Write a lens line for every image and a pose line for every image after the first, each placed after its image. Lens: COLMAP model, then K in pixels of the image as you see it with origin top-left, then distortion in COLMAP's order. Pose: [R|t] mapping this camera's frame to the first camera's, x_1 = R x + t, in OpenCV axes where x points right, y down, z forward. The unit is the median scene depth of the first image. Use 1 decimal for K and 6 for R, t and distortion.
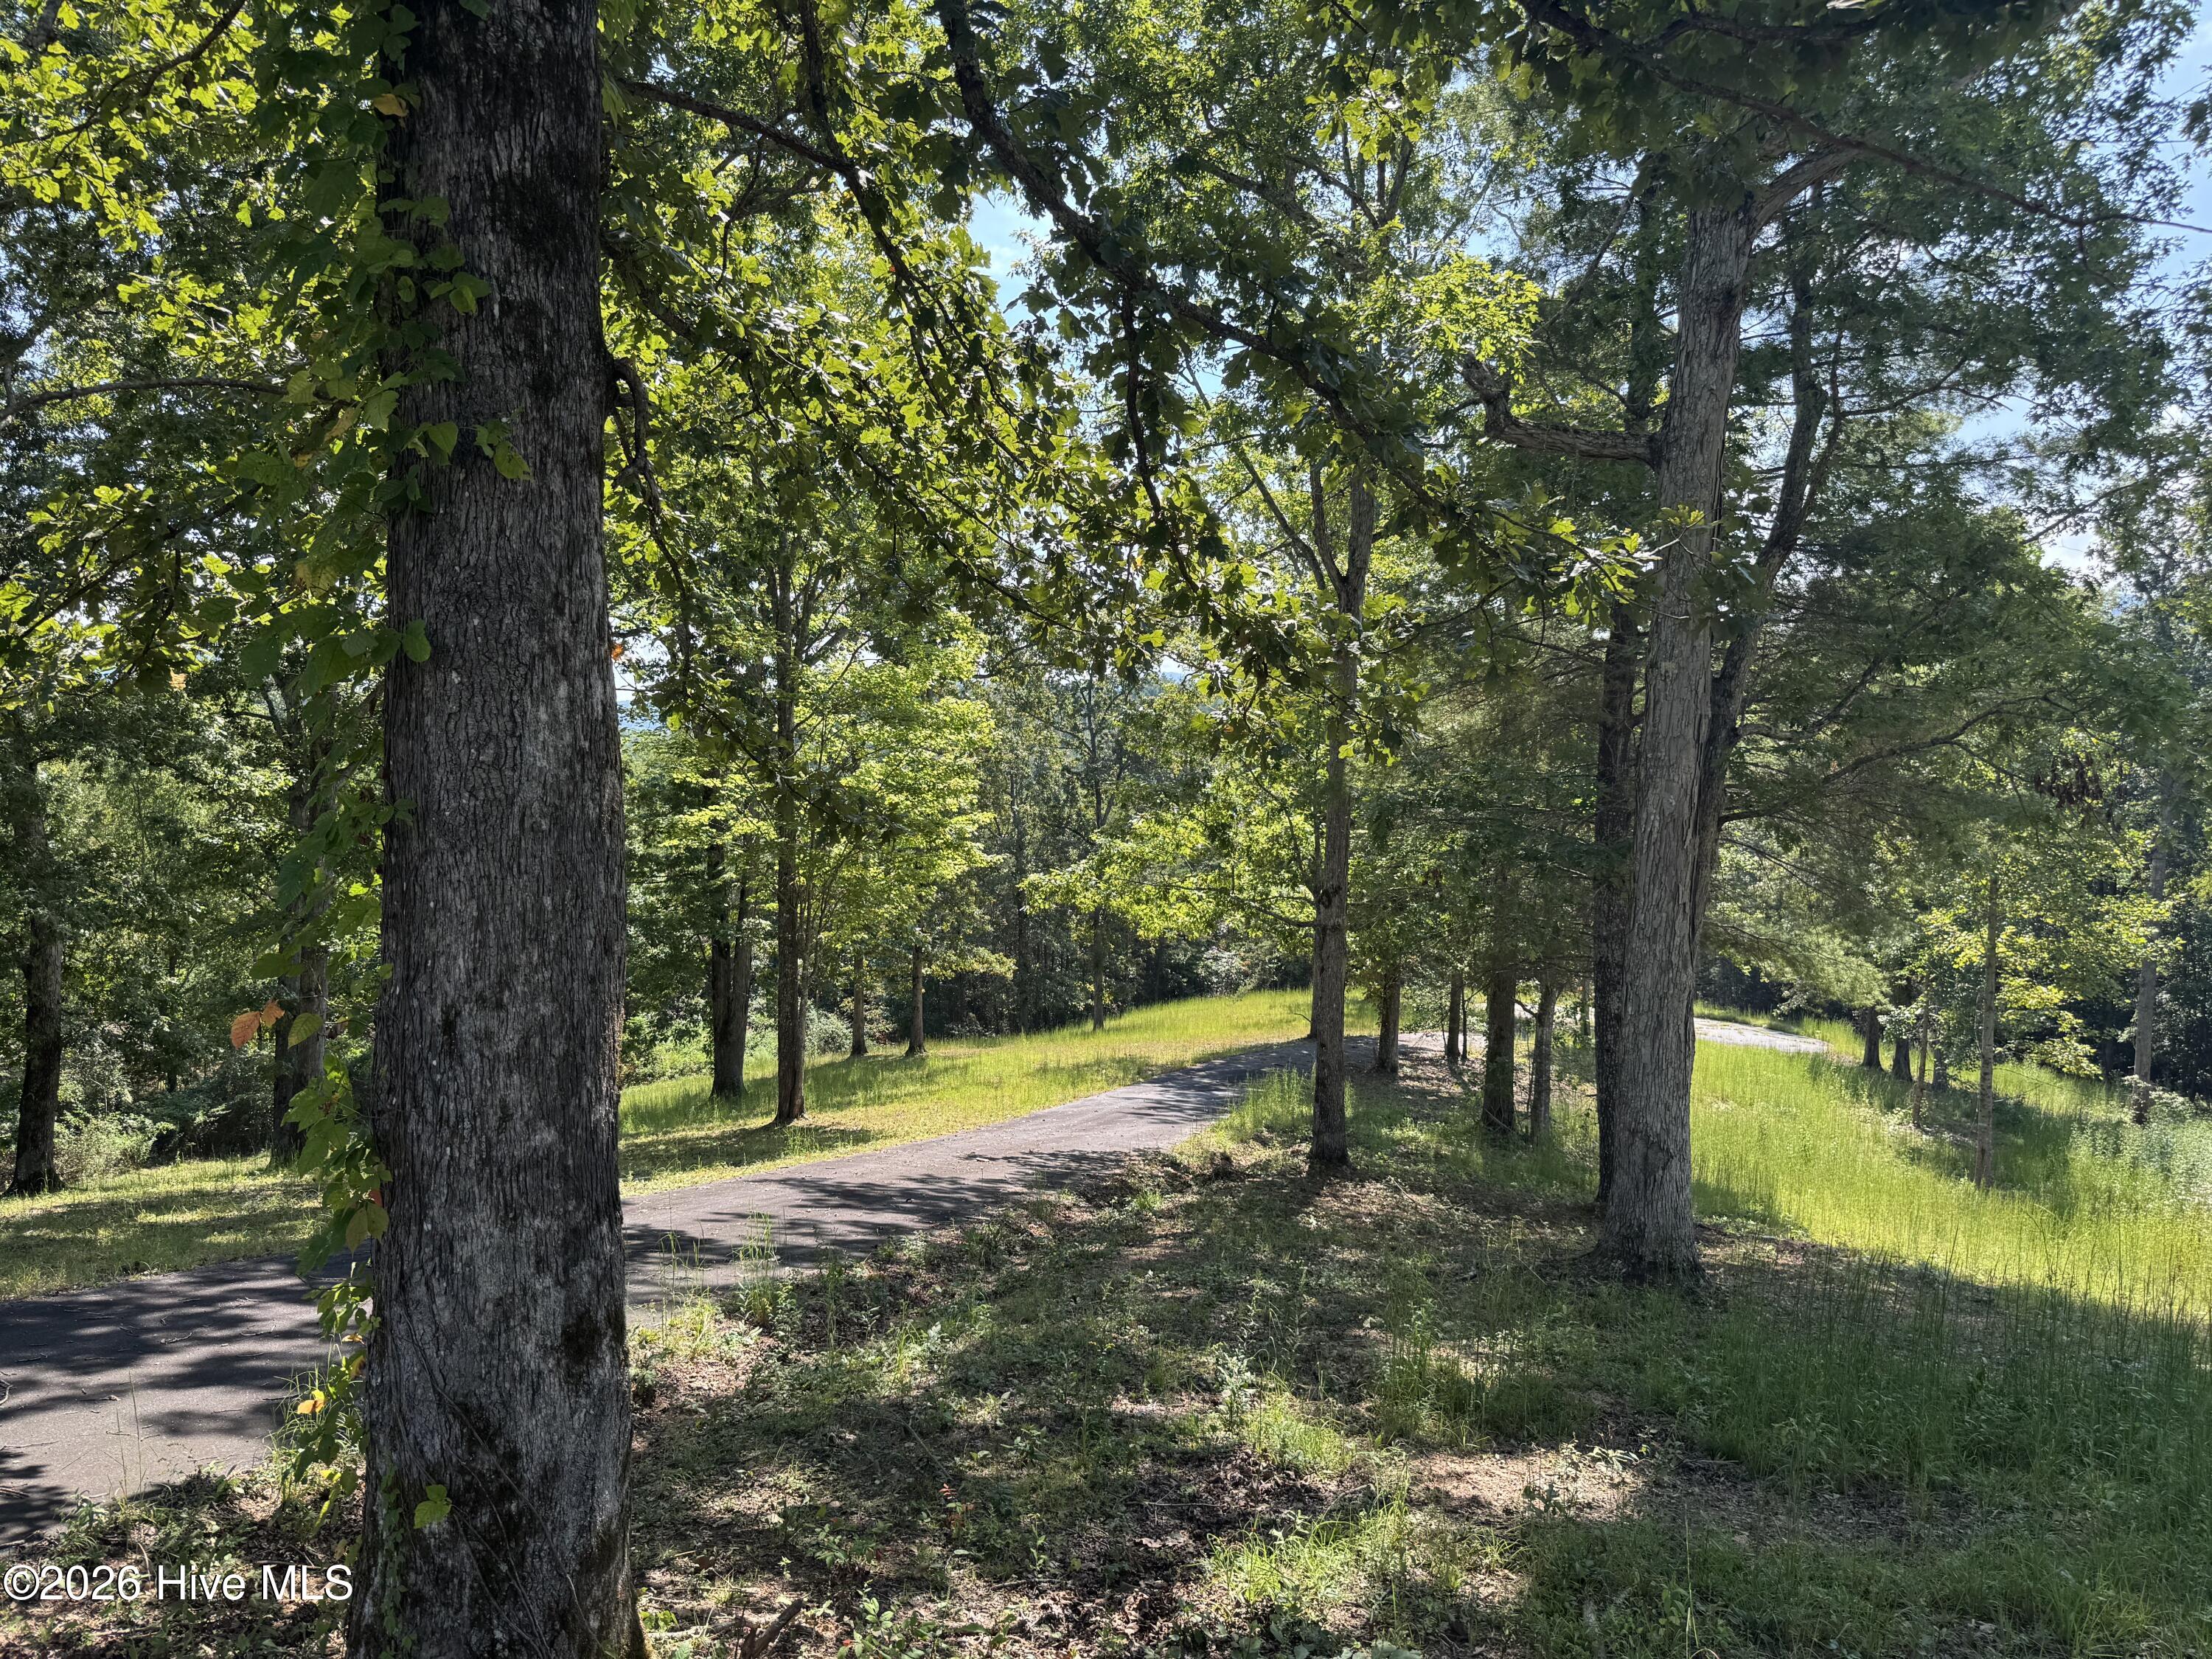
lens RADIAL K [[1547.1, 0, 1126.4], [0, 1547.1, 838.0], [0, 0, 1]] dist [0.055793, -0.069122]
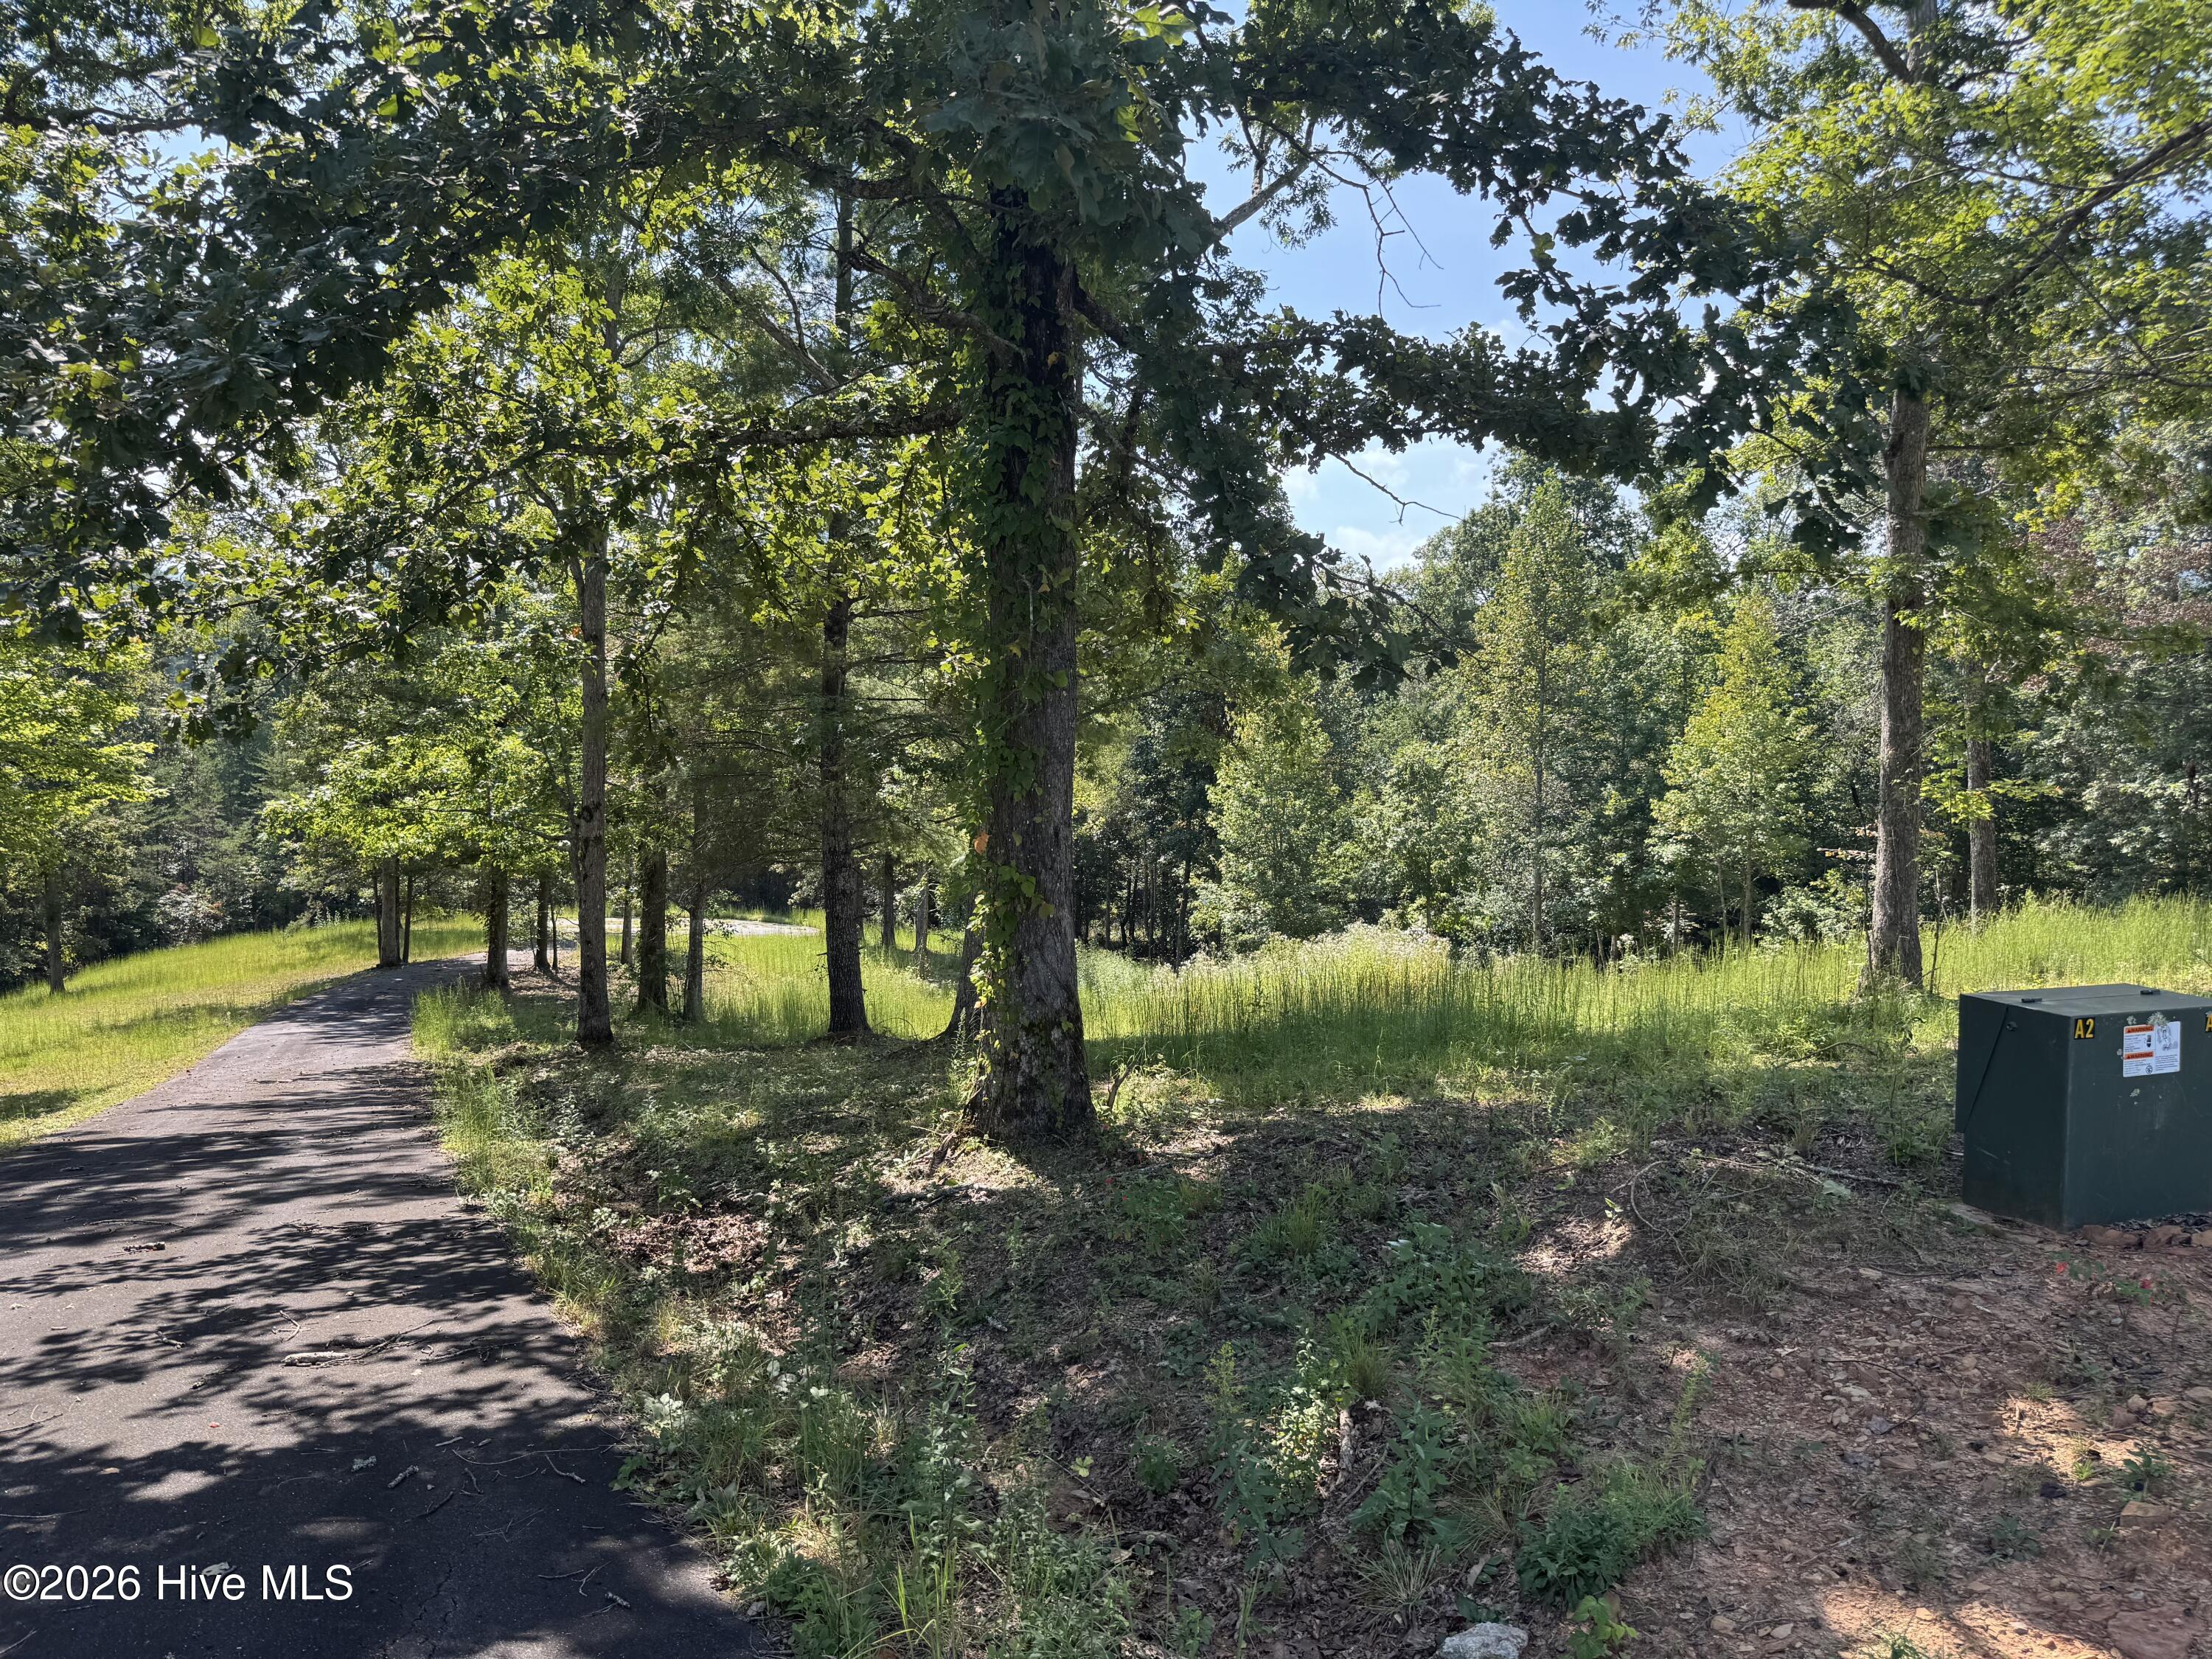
lens RADIAL K [[1547.1, 0, 1122.0], [0, 1547.1, 840.5], [0, 0, 1]] dist [0.055793, -0.069122]
pose [[0.785813, -0.053605, 0.616137, -0.084031], [0.020883, 0.997968, 0.060191, -0.000420], [-0.618112, -0.034432, 0.785336, -0.041034]]
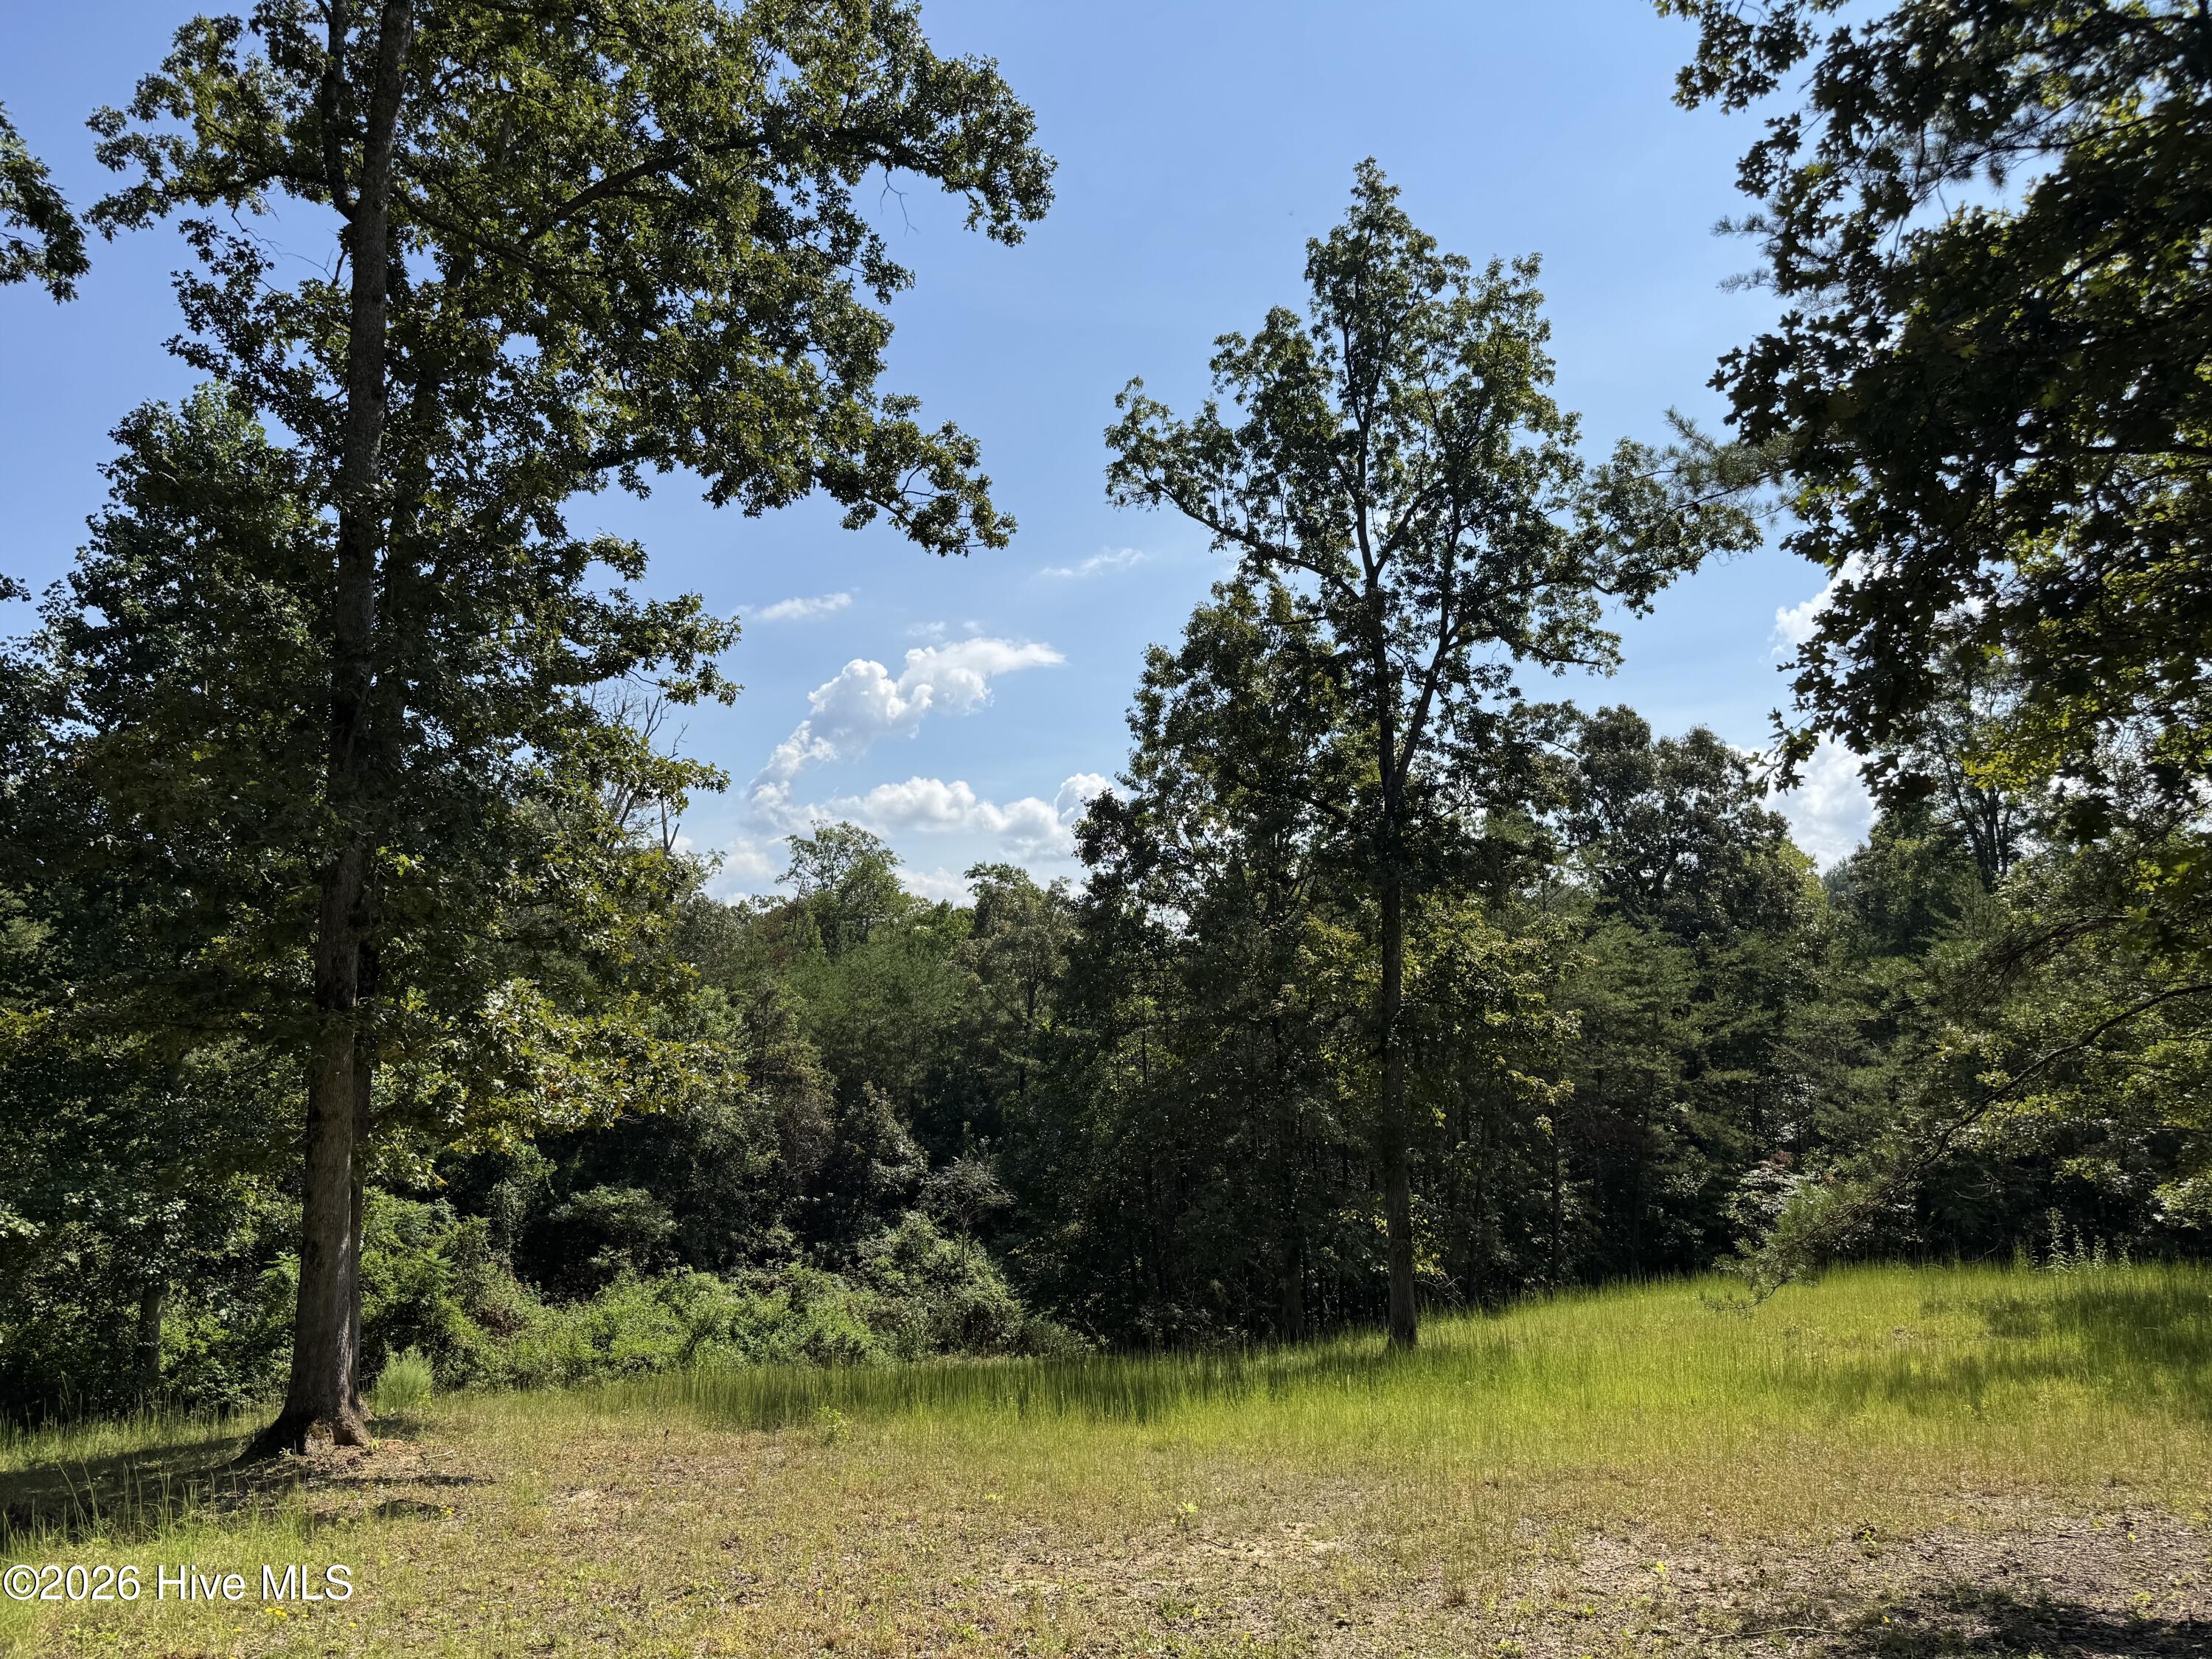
lens RADIAL K [[1547.1, 0, 1103.1], [0, 1547.1, 831.7], [0, 0, 1]] dist [0.055793, -0.069122]
pose [[0.938259, -0.051090, -0.342139, 0.046417], [-0.005622, 0.986652, -0.162748, 0.064589], [0.345887, 0.154624, 0.925448, 0.624343]]
